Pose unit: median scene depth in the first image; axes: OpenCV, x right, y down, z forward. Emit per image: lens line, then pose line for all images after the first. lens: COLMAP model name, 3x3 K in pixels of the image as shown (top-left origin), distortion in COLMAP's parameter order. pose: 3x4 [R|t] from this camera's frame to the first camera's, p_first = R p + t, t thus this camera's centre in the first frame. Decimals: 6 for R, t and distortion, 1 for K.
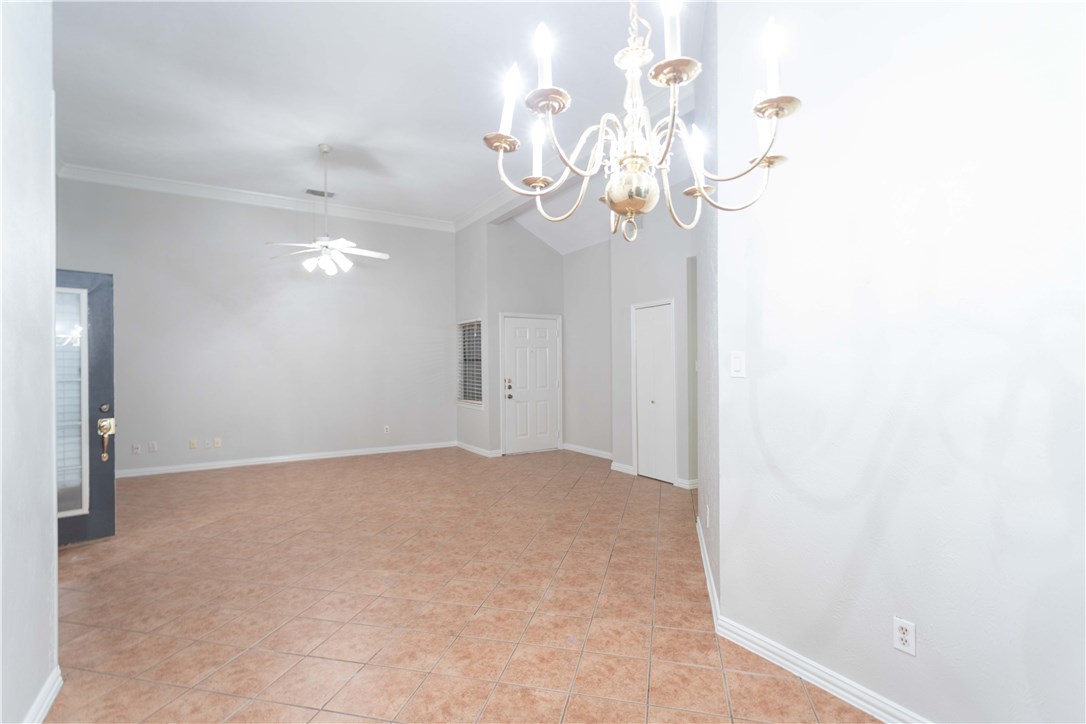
lens RADIAL K [[518.5, 0, 547.9], [0, 518.5, 360.3], [0, 0, 1]] dist [0.004884, -0.000541]
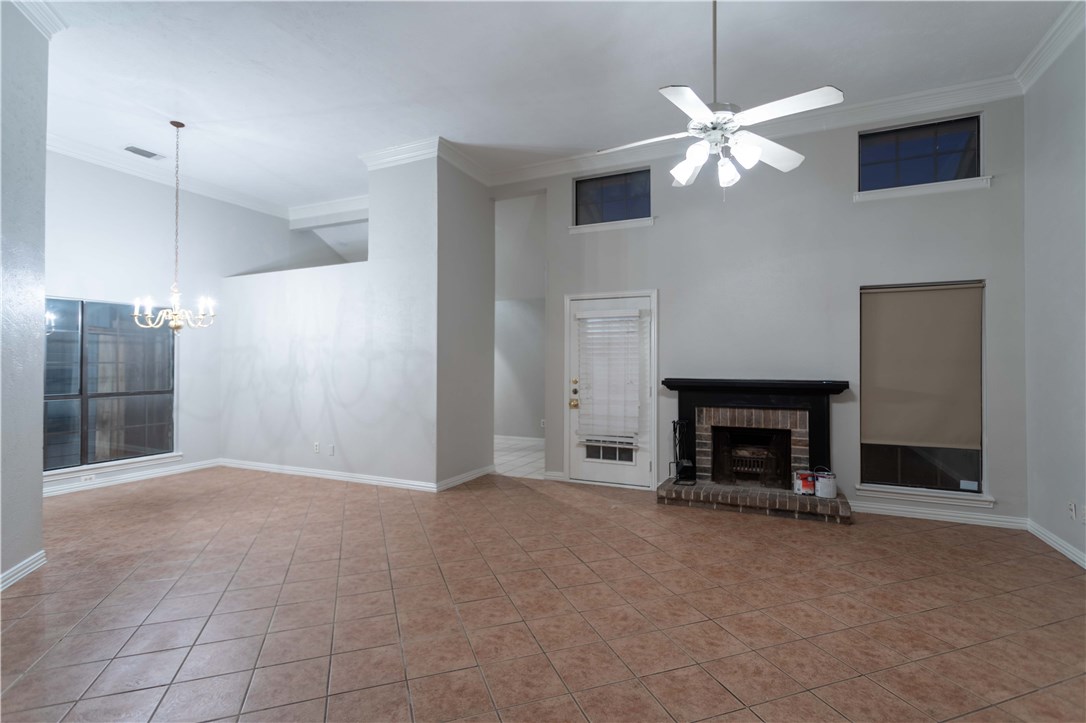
lens RADIAL K [[518.5, 0, 539.1], [0, 518.5, 360.8], [0, 0, 1]] dist [0.004884, -0.000541]
pose [[-0.844089, 0.004562, -0.536184, -0.022298], [0.010661, 0.999909, -0.008275, 0.015374], [0.536098, -0.012701, -0.844060, 1.842781]]
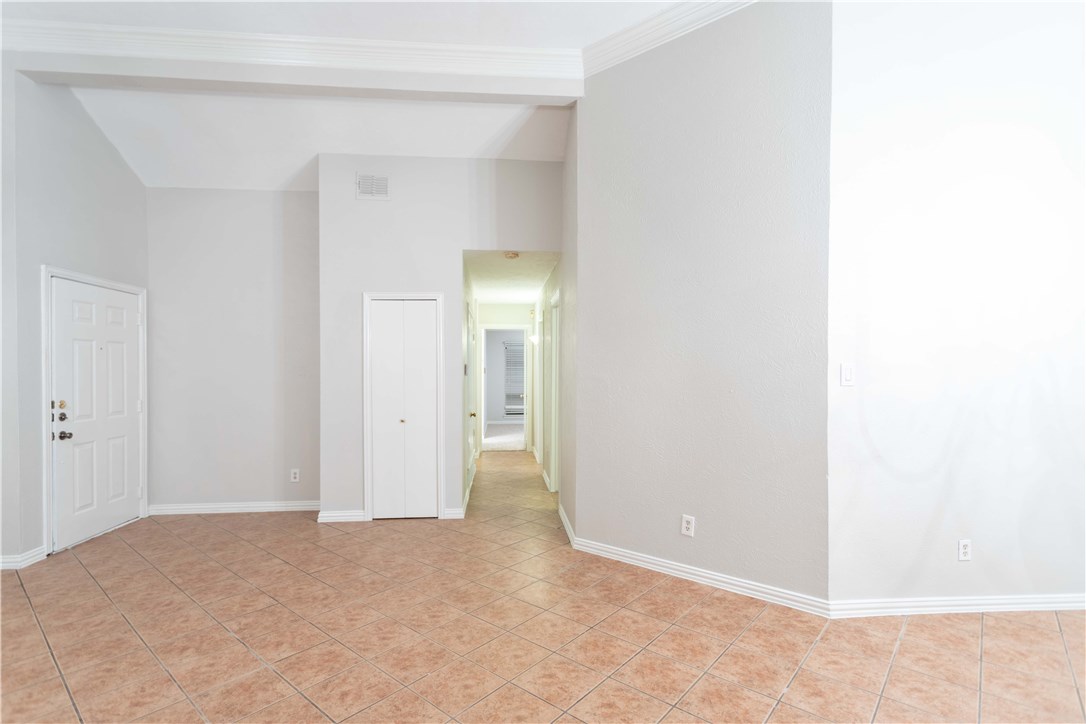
lens RADIAL K [[518.5, 0, 548.1], [0, 518.5, 372.6], [0, 0, 1]] dist [0.004884, -0.000541]
pose [[0.452530, 0.005142, 0.891734, -0.601758], [-0.010691, 0.999943, -0.000341, 0.007230], [-0.891685, -0.009379, 0.452559, 0.673316]]
